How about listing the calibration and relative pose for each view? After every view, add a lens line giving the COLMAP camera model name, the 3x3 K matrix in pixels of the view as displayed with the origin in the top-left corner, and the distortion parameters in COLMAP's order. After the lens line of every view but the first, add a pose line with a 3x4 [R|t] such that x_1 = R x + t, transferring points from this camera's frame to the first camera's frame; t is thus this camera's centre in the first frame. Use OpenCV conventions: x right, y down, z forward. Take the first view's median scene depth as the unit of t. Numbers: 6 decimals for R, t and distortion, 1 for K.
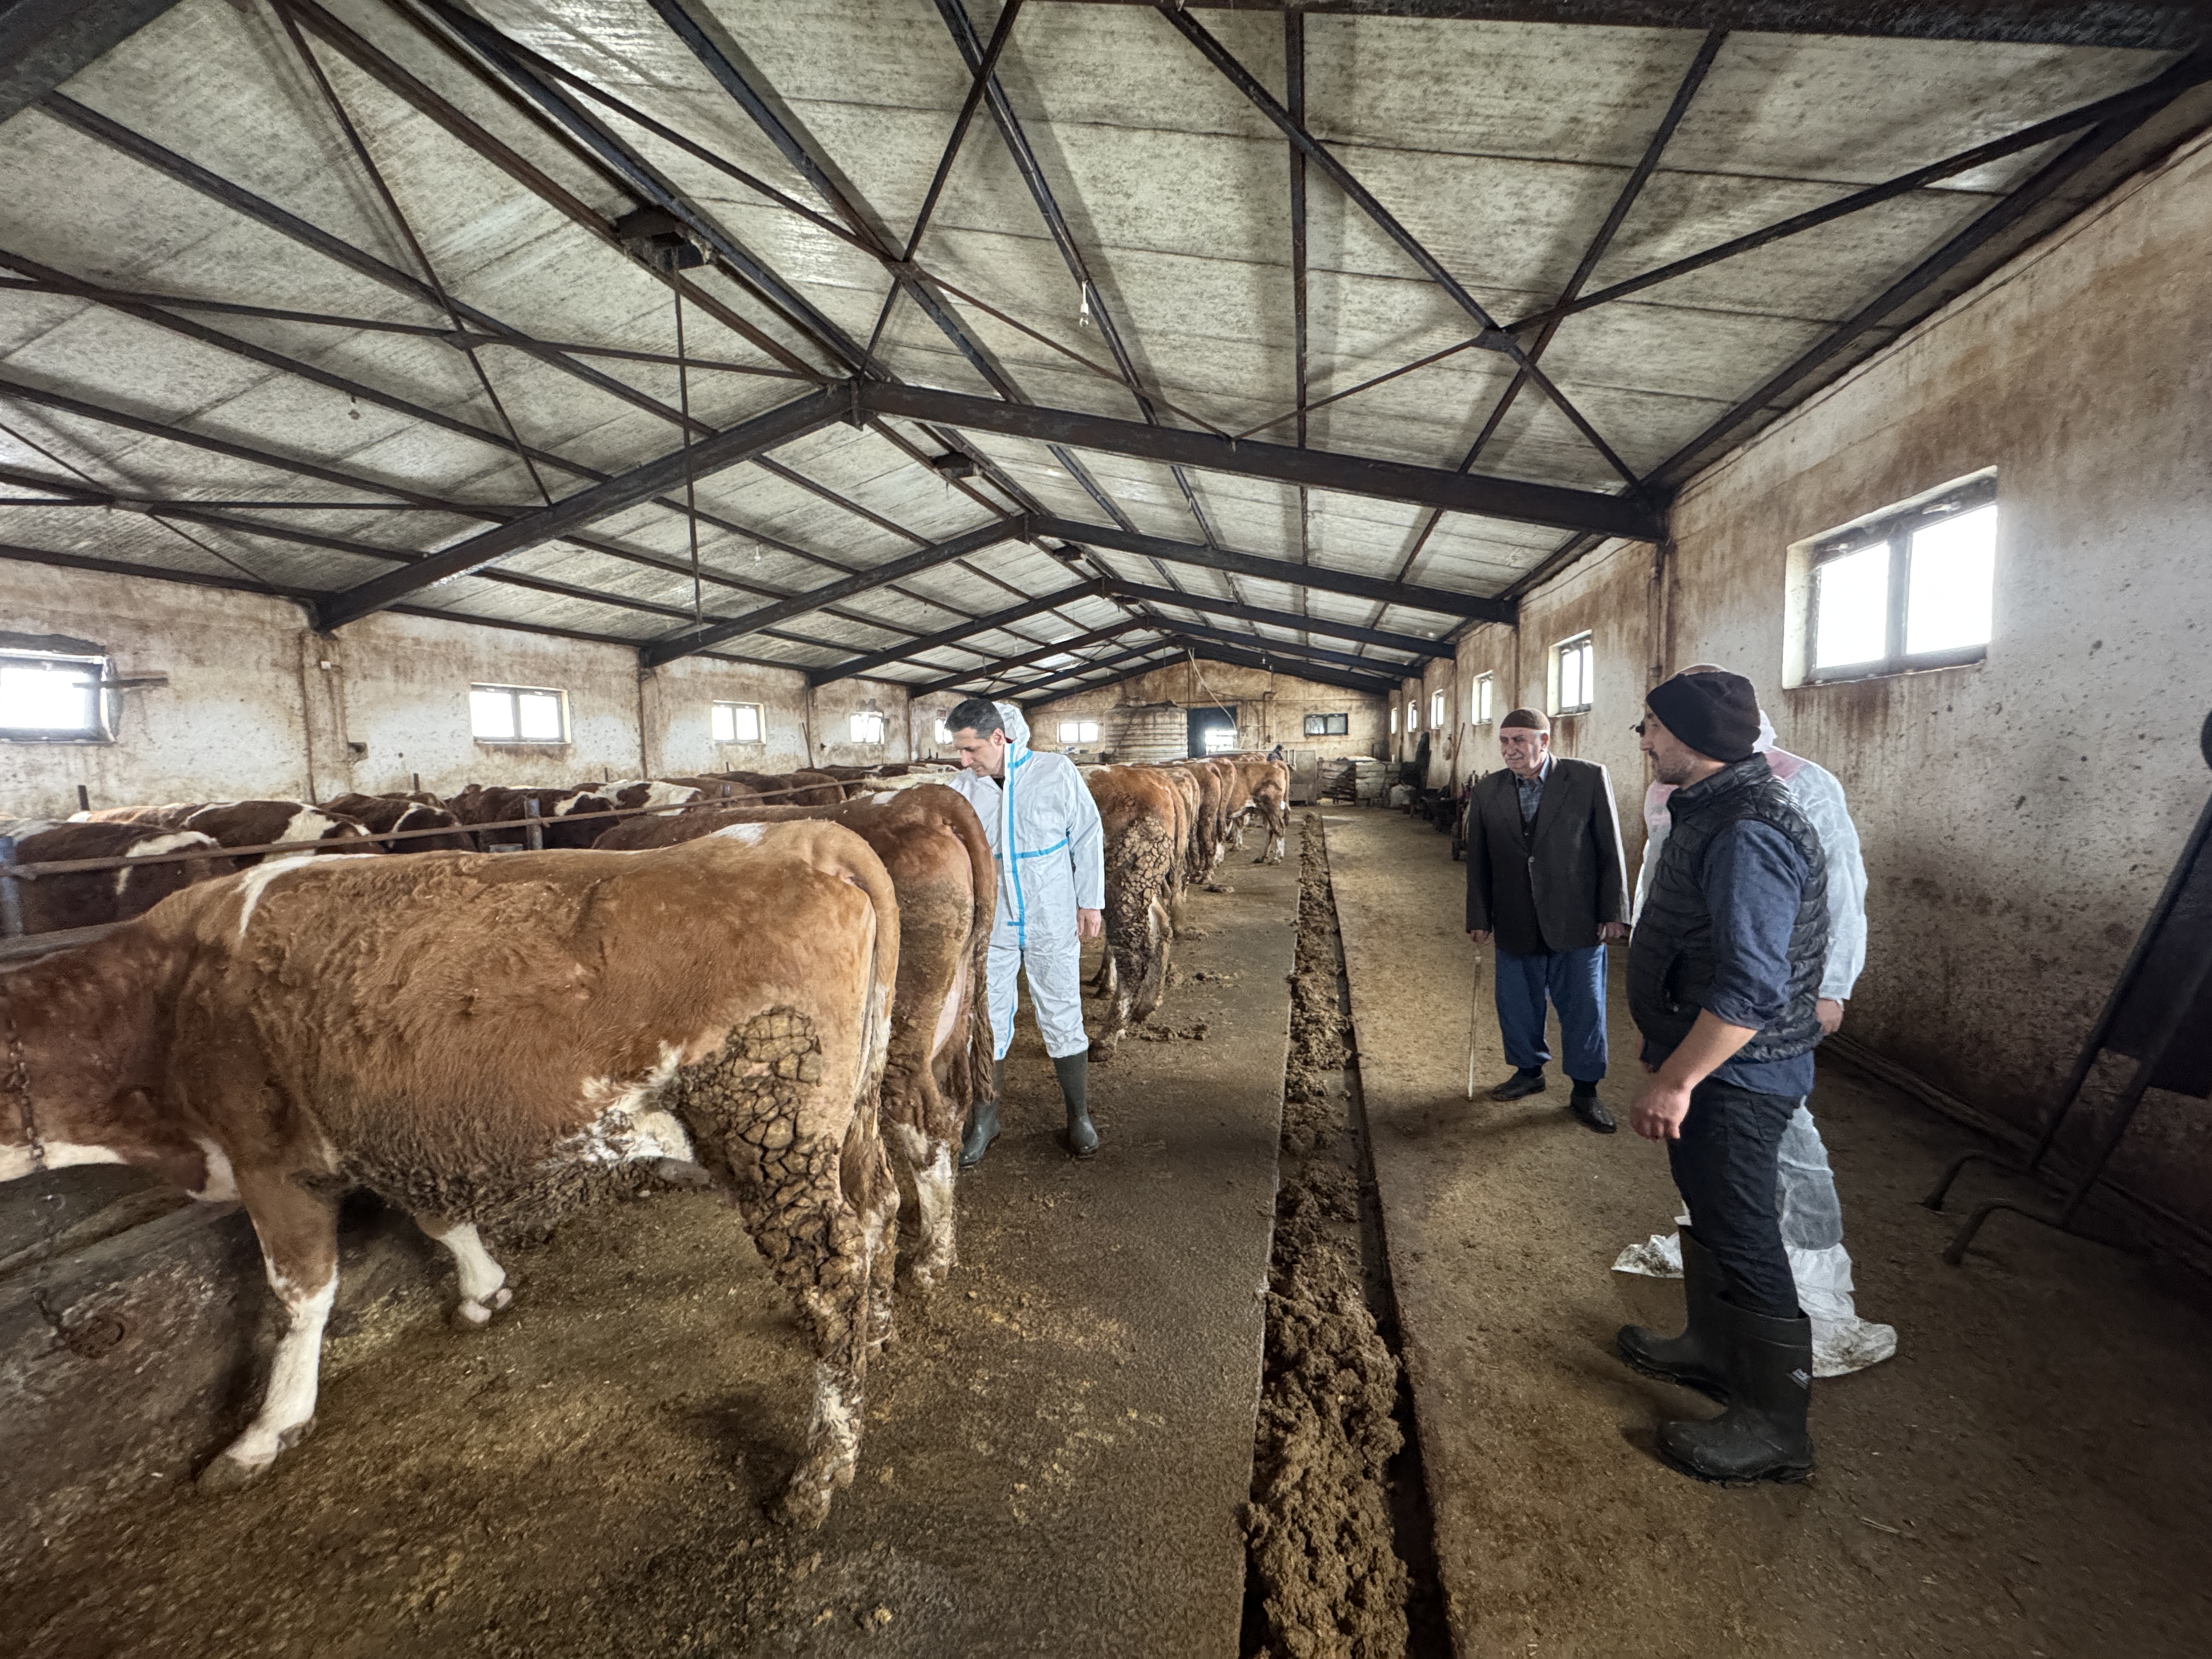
lens RADIAL K [[886.0, 0, 1099.1], [0, 886.0, 831.8], [0, 0, 1]] dist [-0.005766, 0.000875]
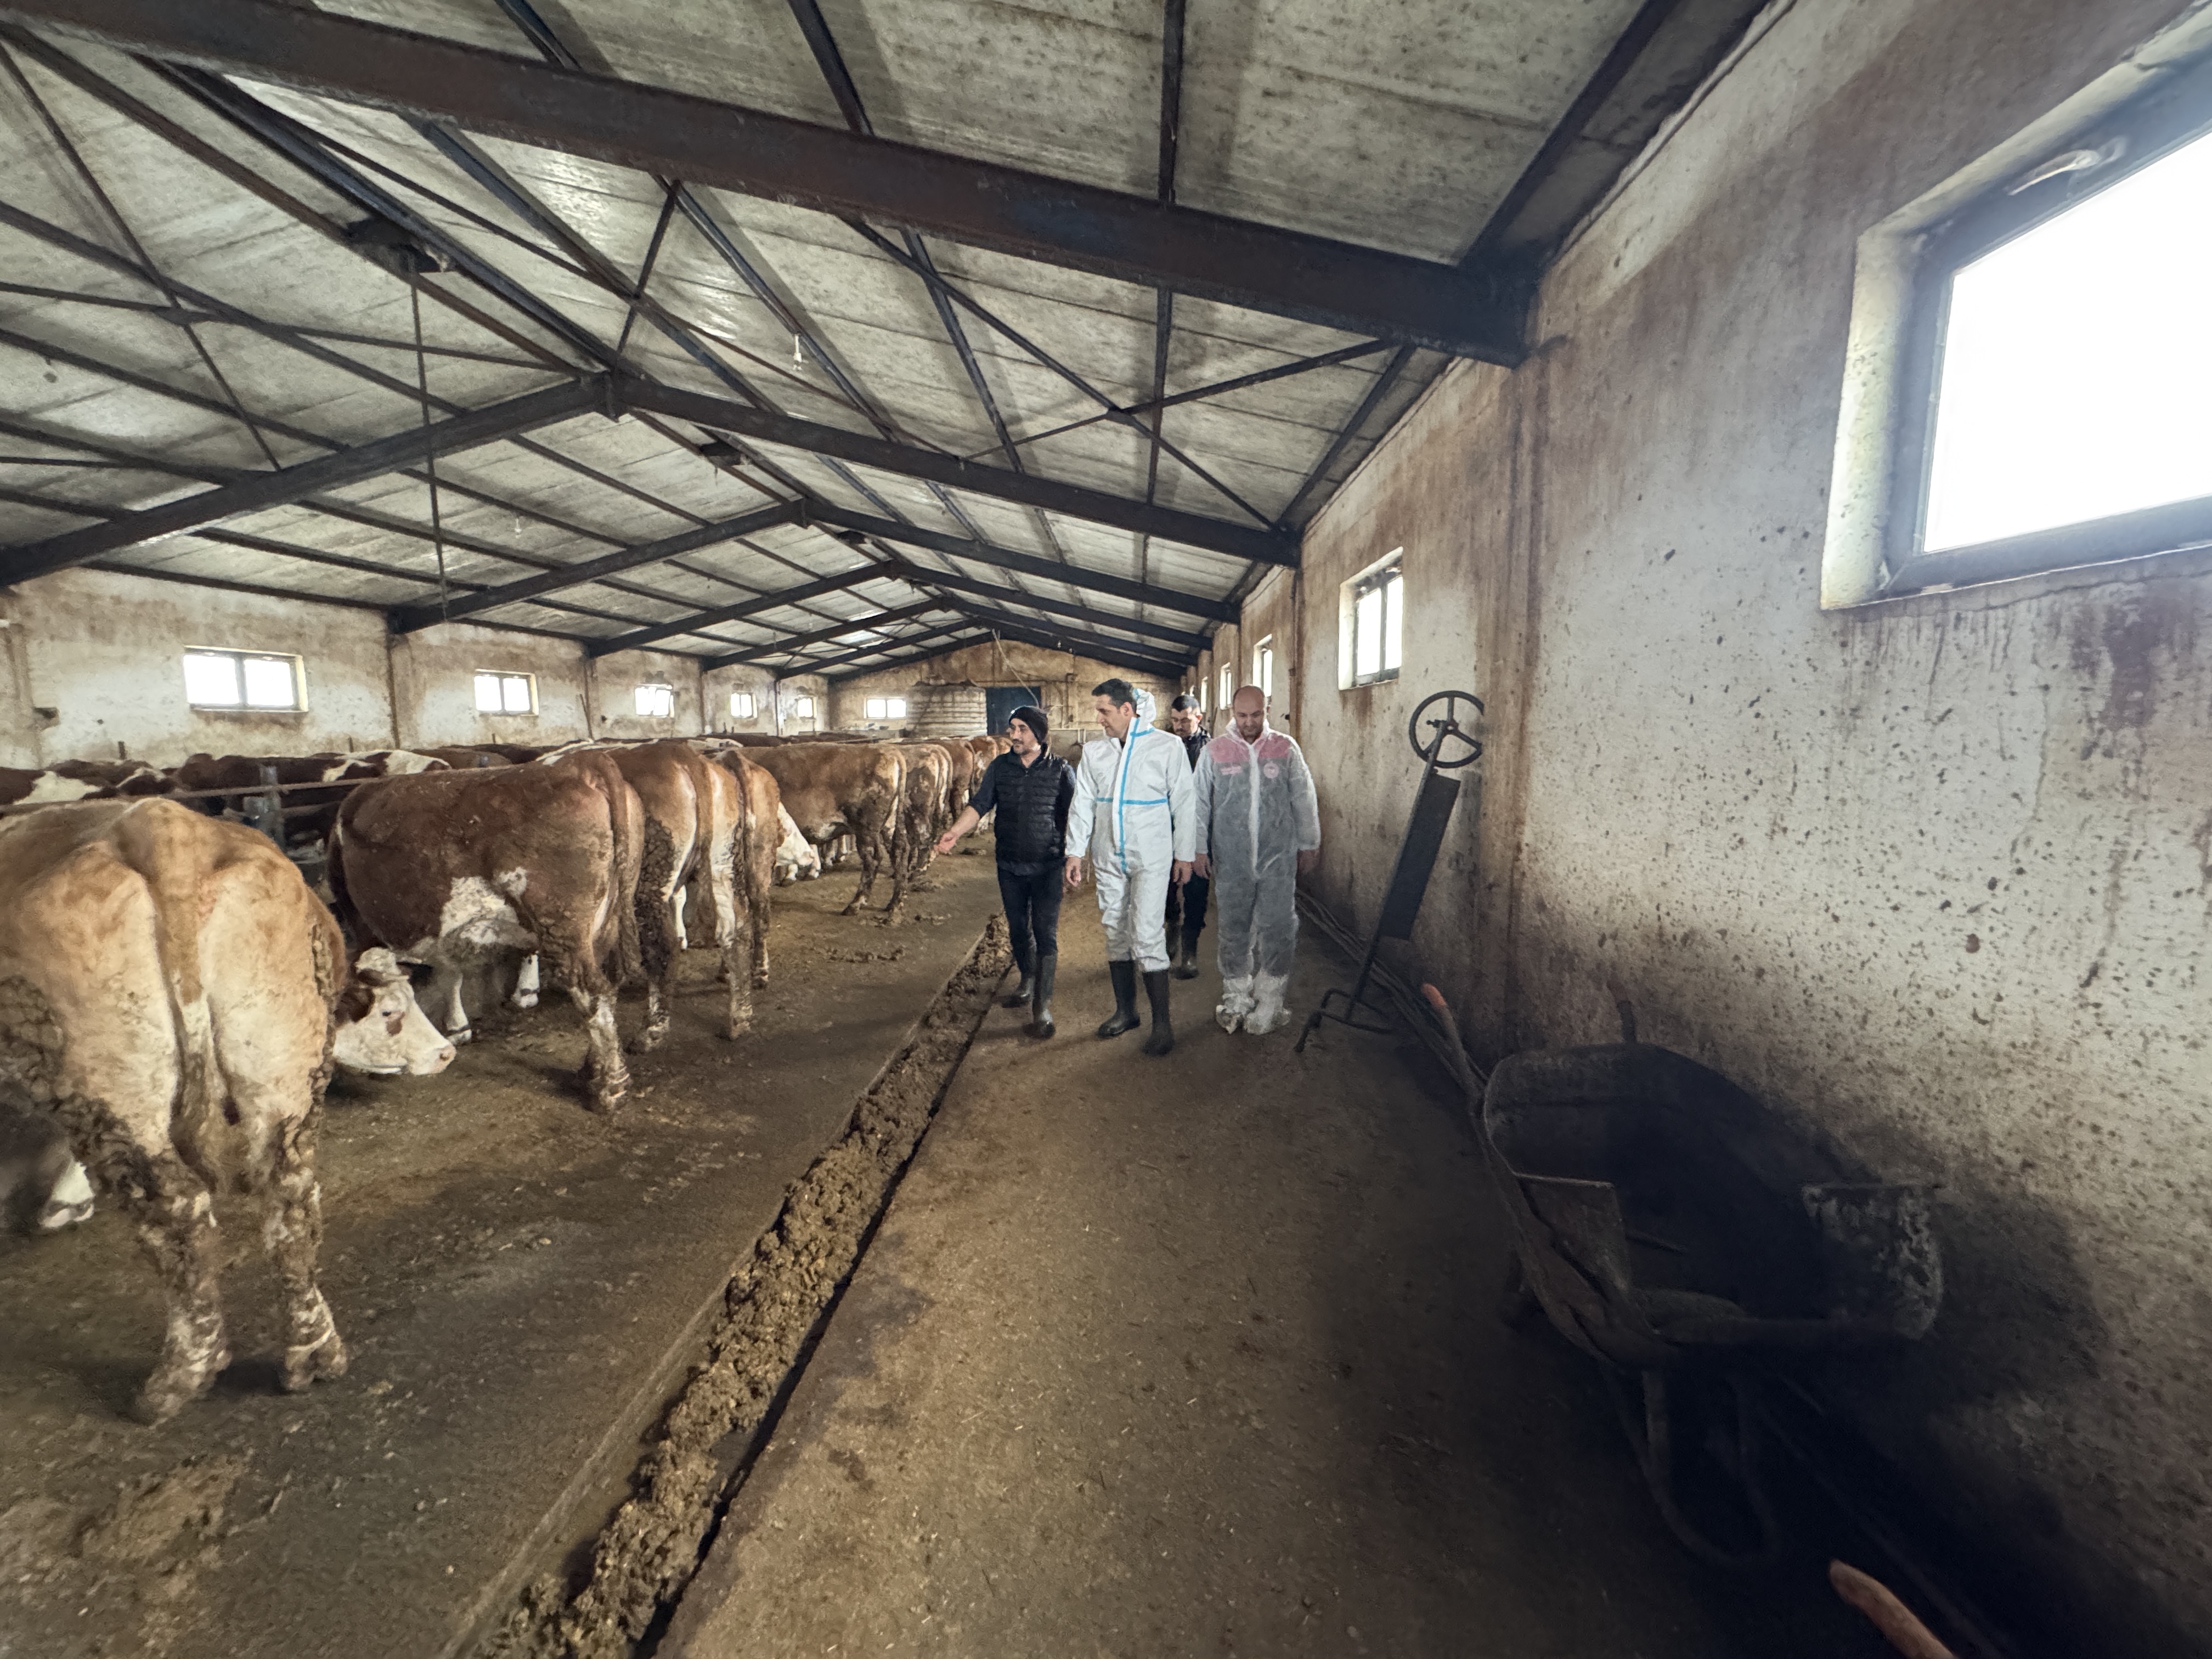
lens RADIAL K [[886.0, 0, 1104.0], [0, 886.0, 832.7], [0, 0, 1]] dist [-0.005766, 0.000875]
pose [[0.980971, -0.008034, 0.193986, 0.104339], [0.002975, 0.999648, 0.026355, 0.013841], [-0.194130, -0.025277, 0.980650, -0.182675]]
